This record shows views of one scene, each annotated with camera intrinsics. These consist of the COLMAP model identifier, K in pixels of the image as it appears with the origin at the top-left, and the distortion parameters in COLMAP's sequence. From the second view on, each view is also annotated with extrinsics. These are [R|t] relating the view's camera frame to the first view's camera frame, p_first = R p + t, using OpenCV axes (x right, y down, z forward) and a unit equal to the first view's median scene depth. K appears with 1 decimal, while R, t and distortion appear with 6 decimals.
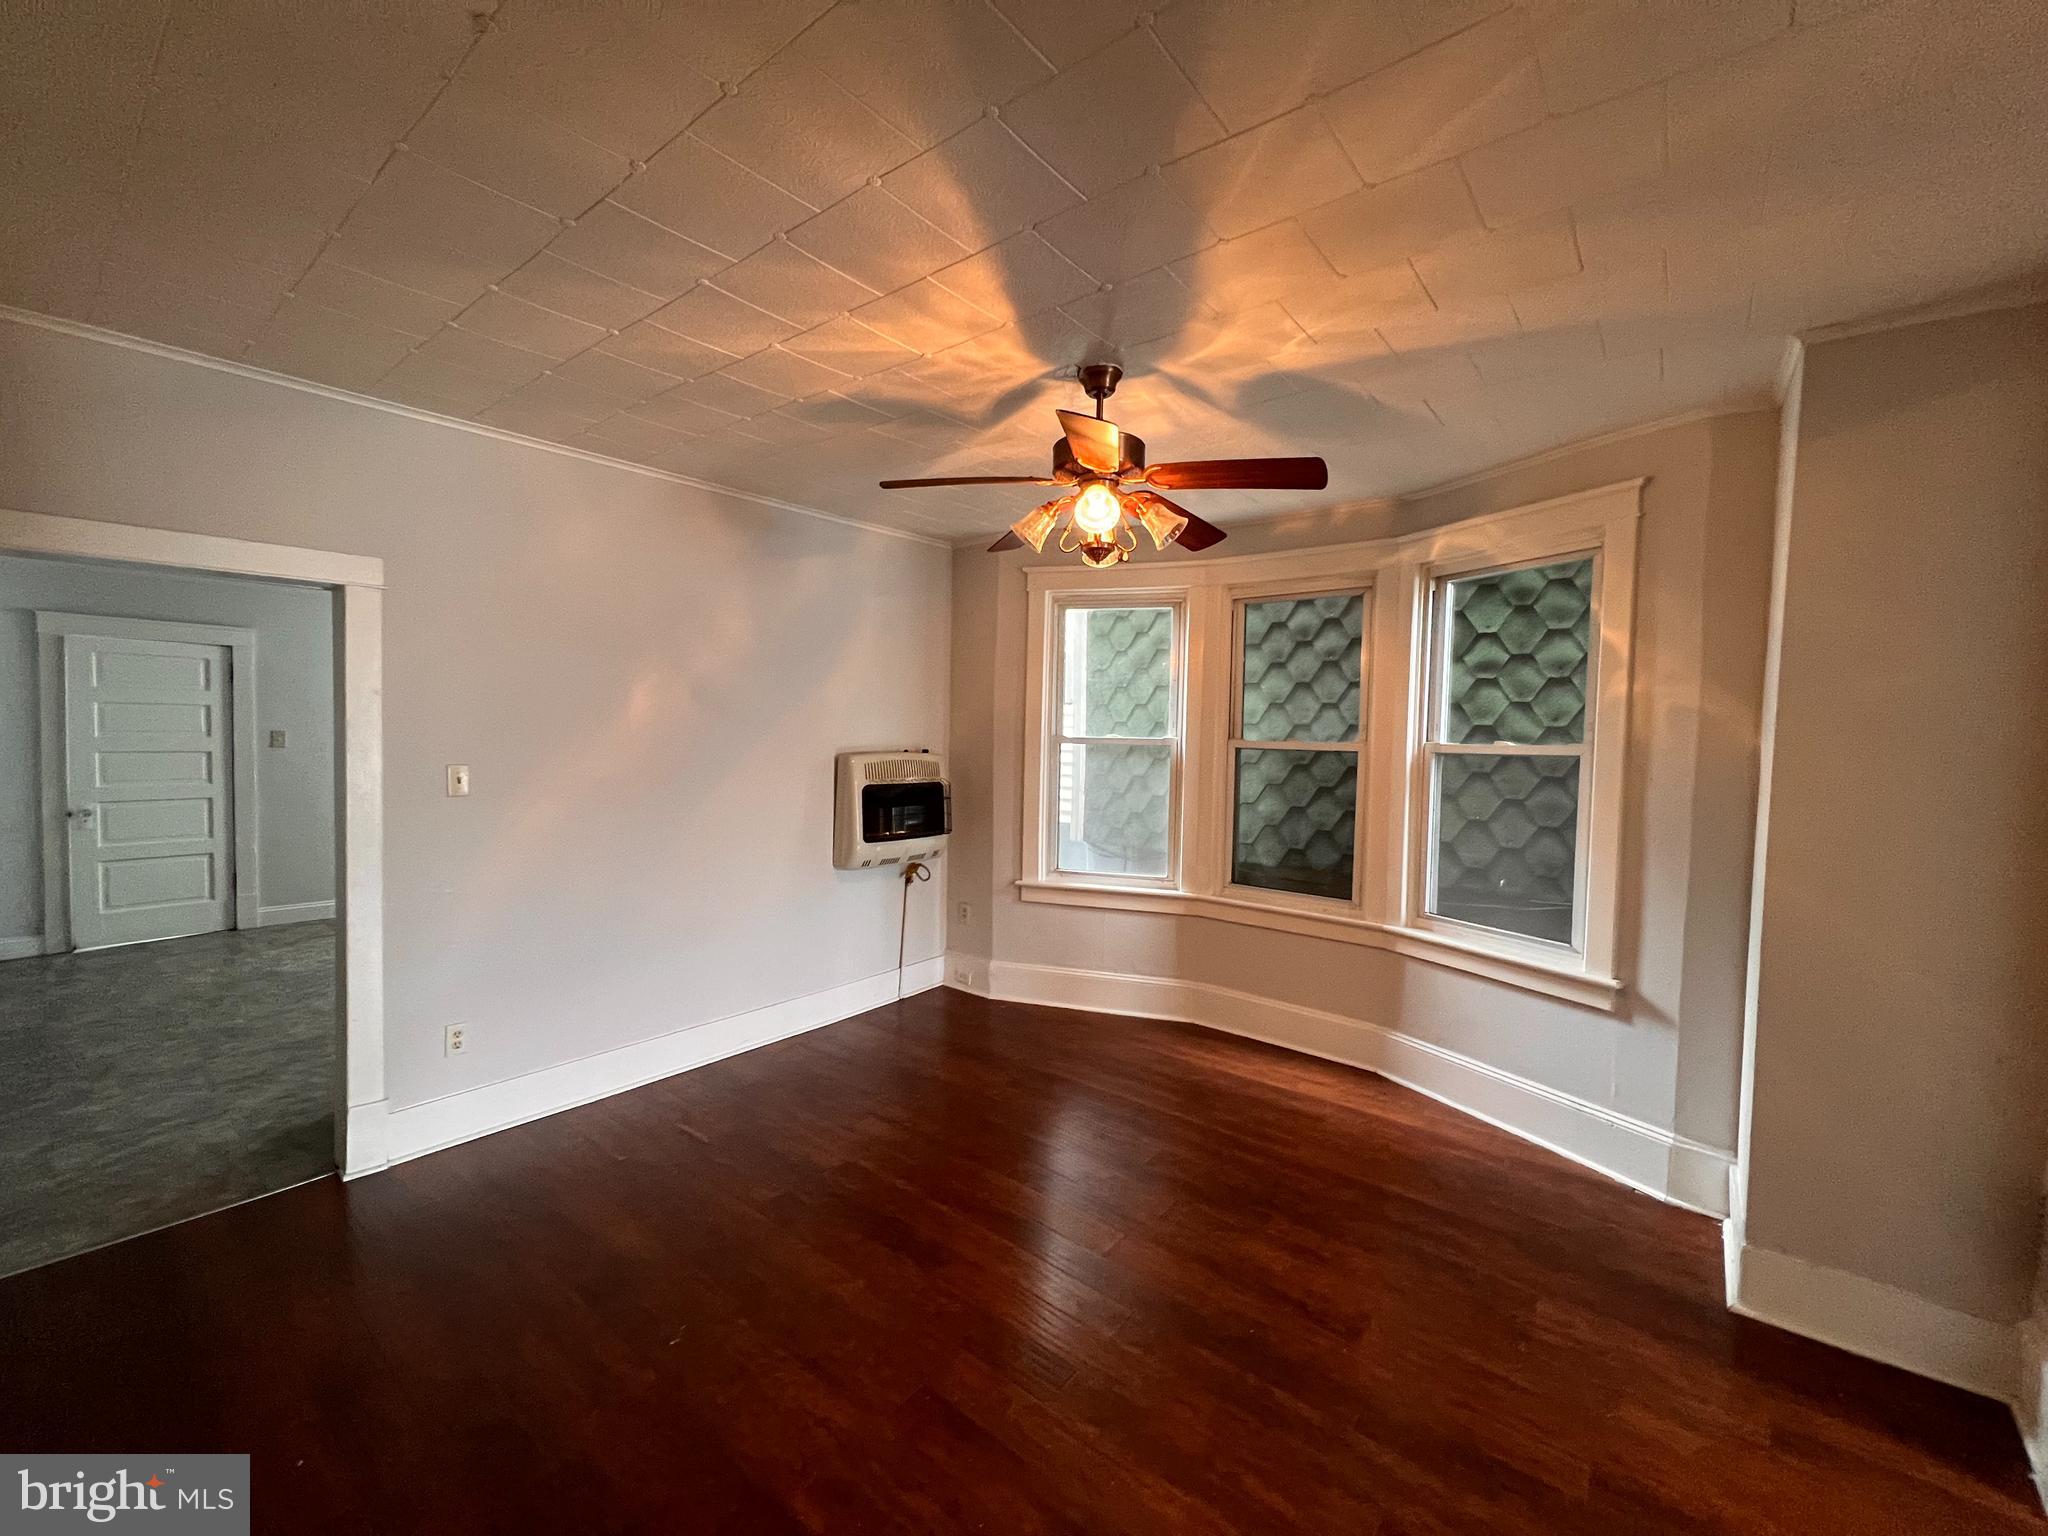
lens RADIAL K [[821.4, 0, 1019.2], [0, 821.4, 757.9], [0, 0, 1]] dist [-0.002308, 0.000602]
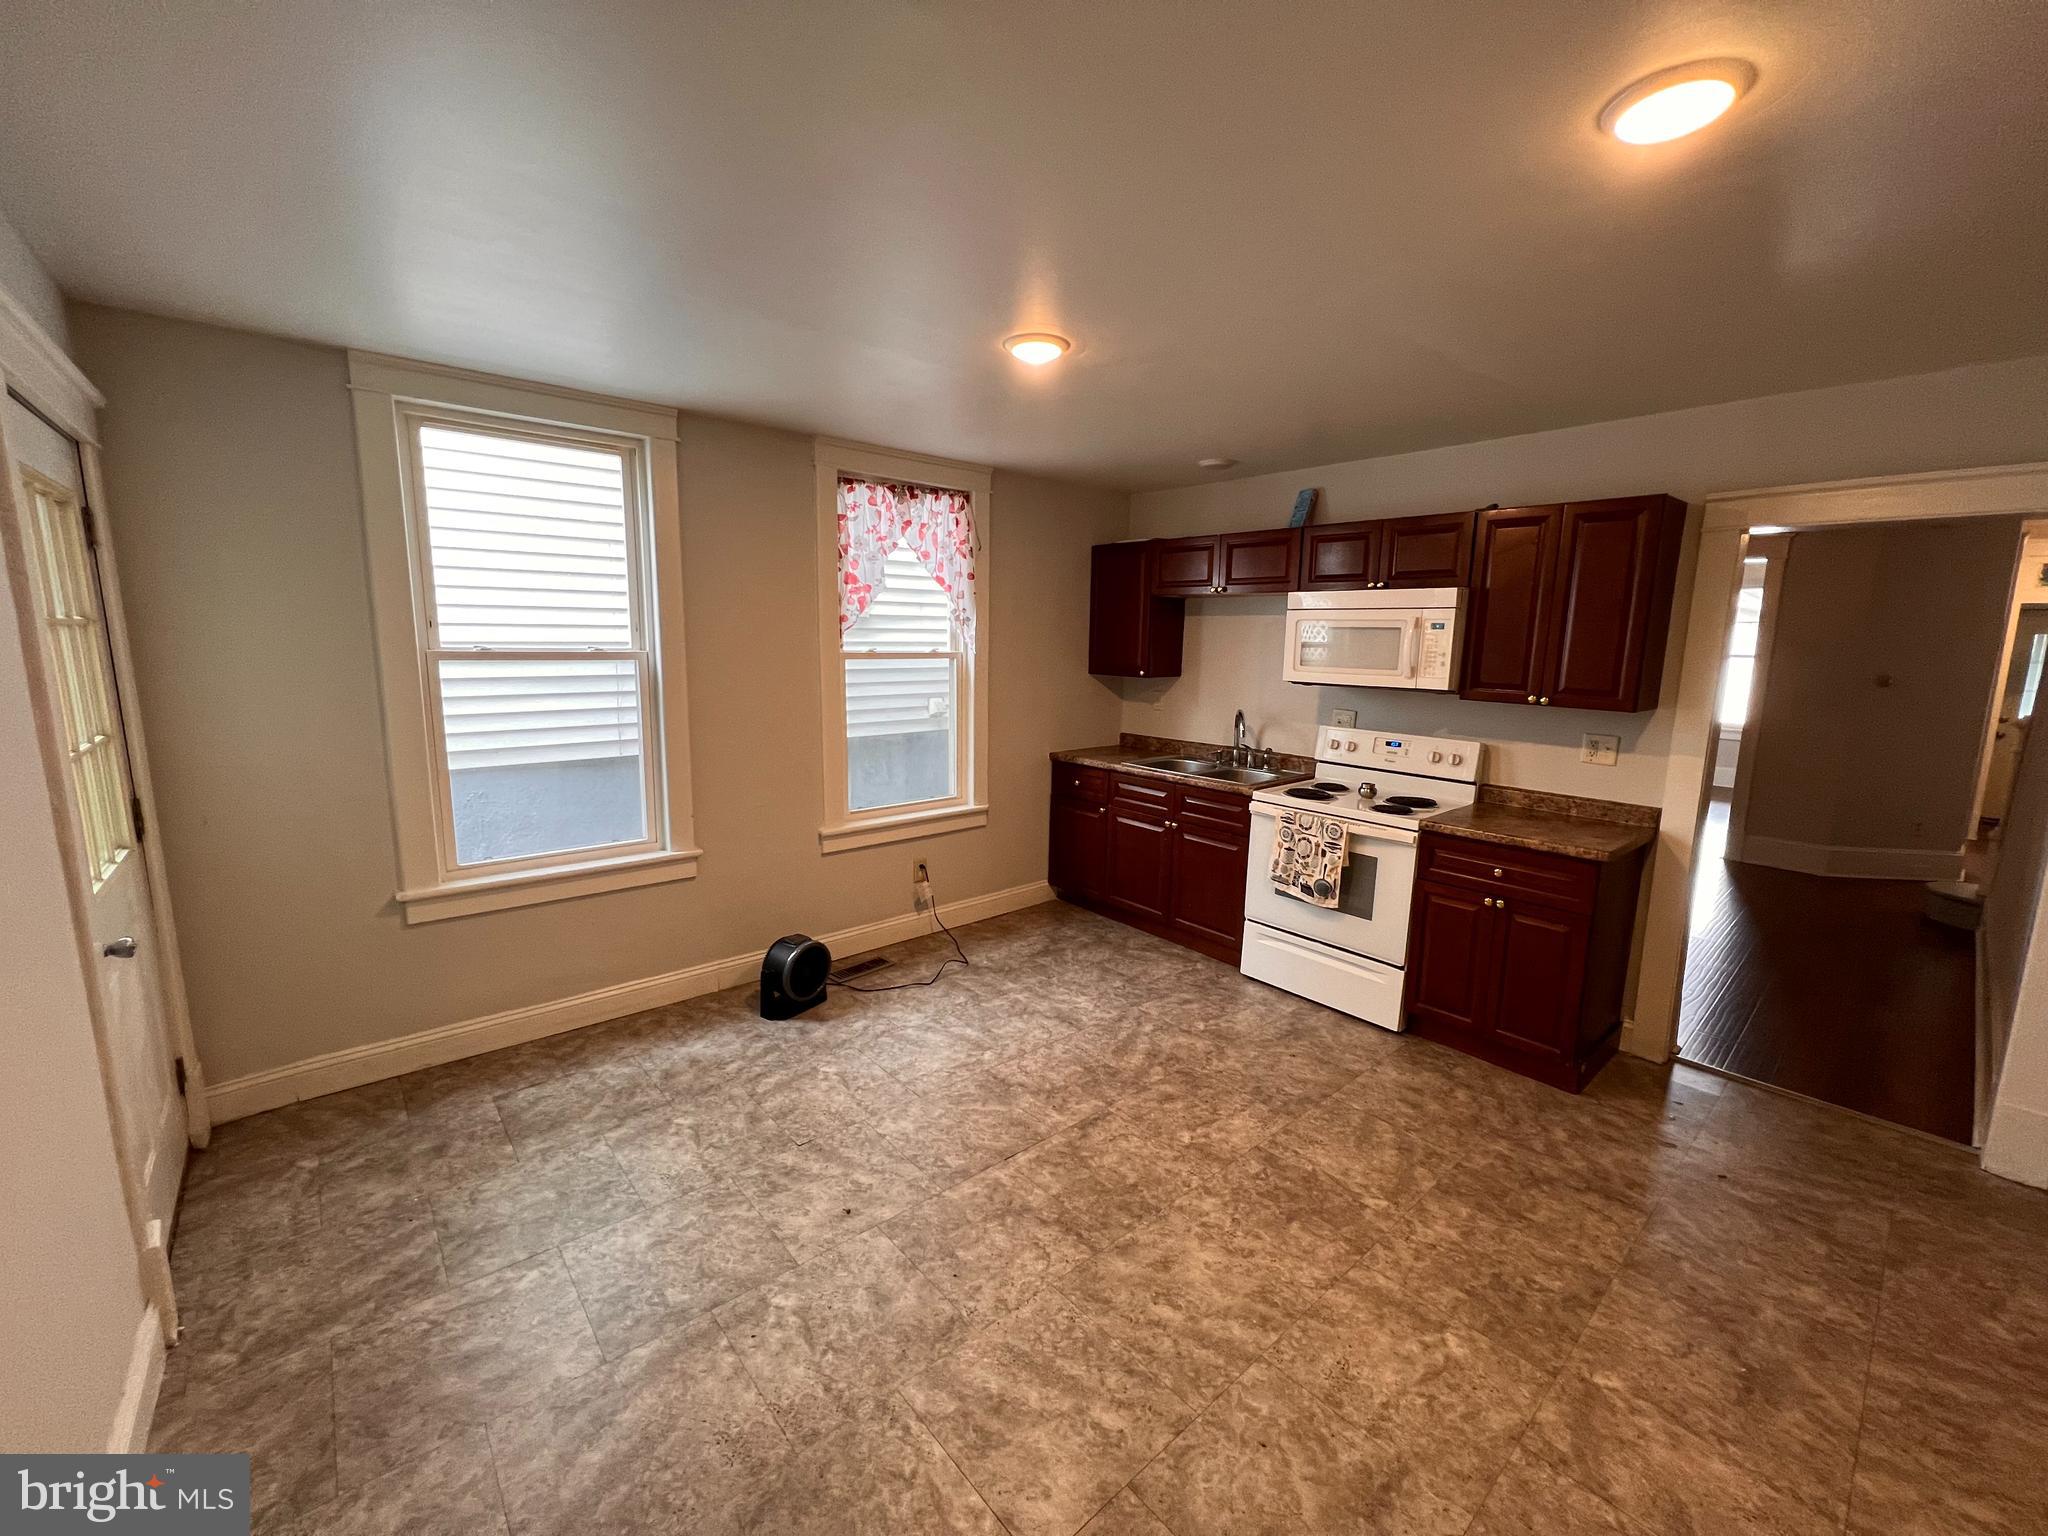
lens RADIAL K [[816.9, 0, 1018.7], [0, 816.9, 769.1], [0, 0, 1]] dist [-0.001648, 0.000130]
pose [[0.168054, -0.177867, 0.969598, -0.773532], [0.022941, 0.984027, 0.176538, -0.042251], [-0.985511, -0.007424, 0.169450, 0.655736]]
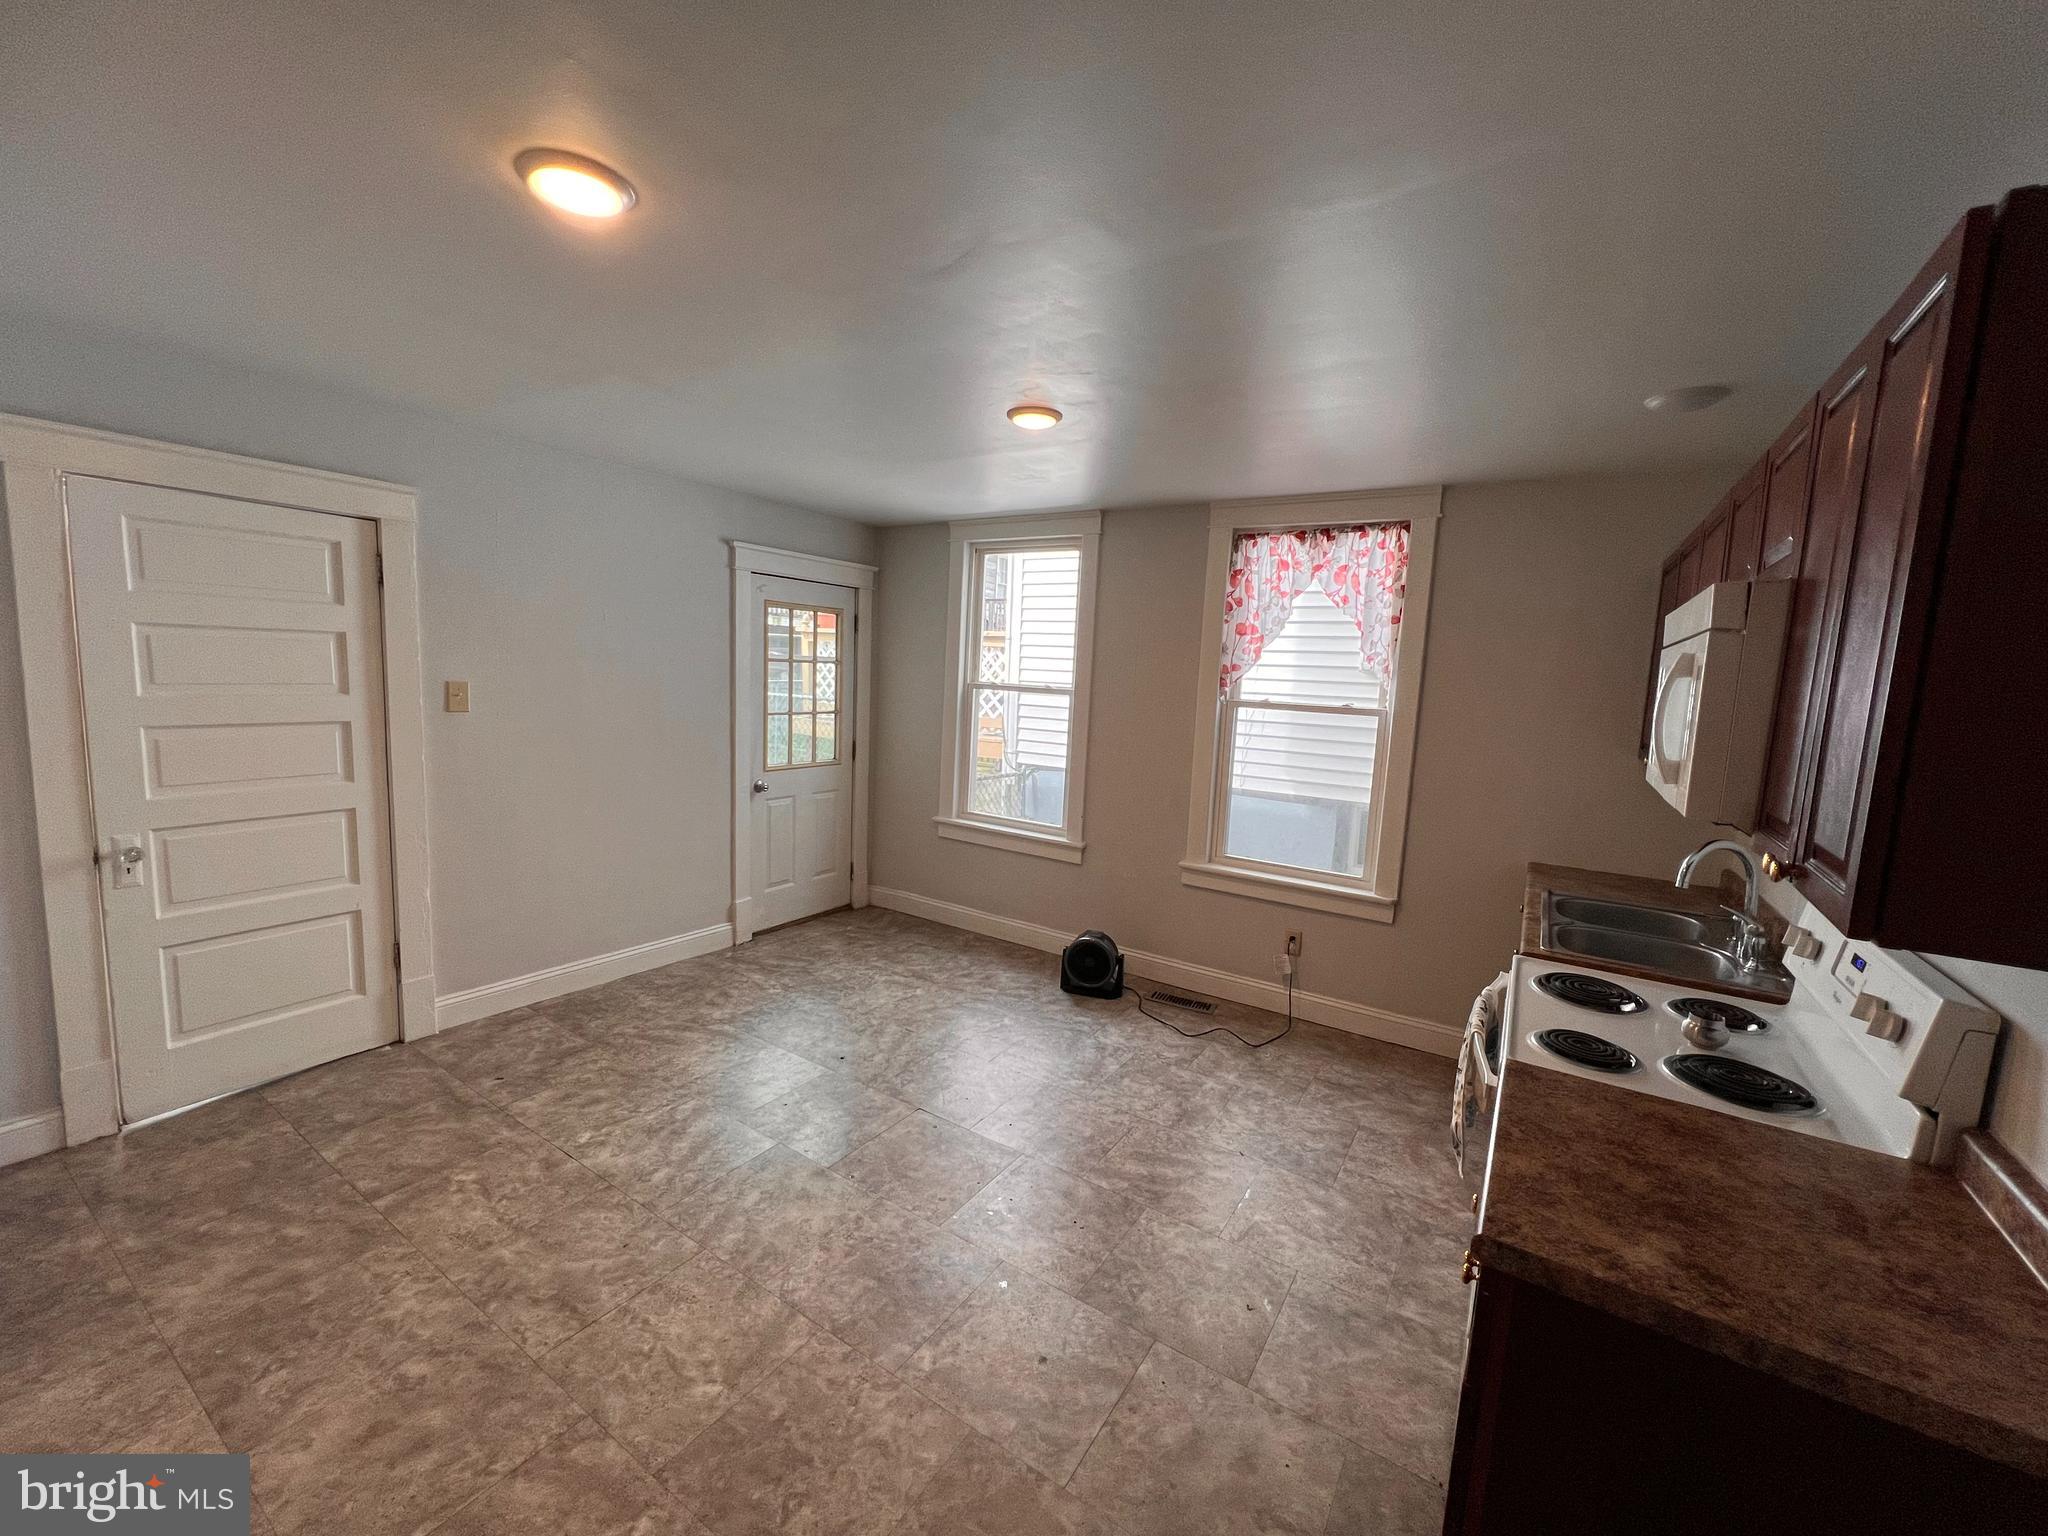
lens RADIAL K [[821.4, 0, 1020.9], [0, 821.4, 766.8], [0, 0, 1]] dist [-0.002308, 0.000602]
pose [[0.993032, 0.011971, 0.117232, -0.475940], [-0.022262, 0.995971, 0.086869, -0.026180], [-0.115720, -0.088873, 0.989298, 0.329636]]
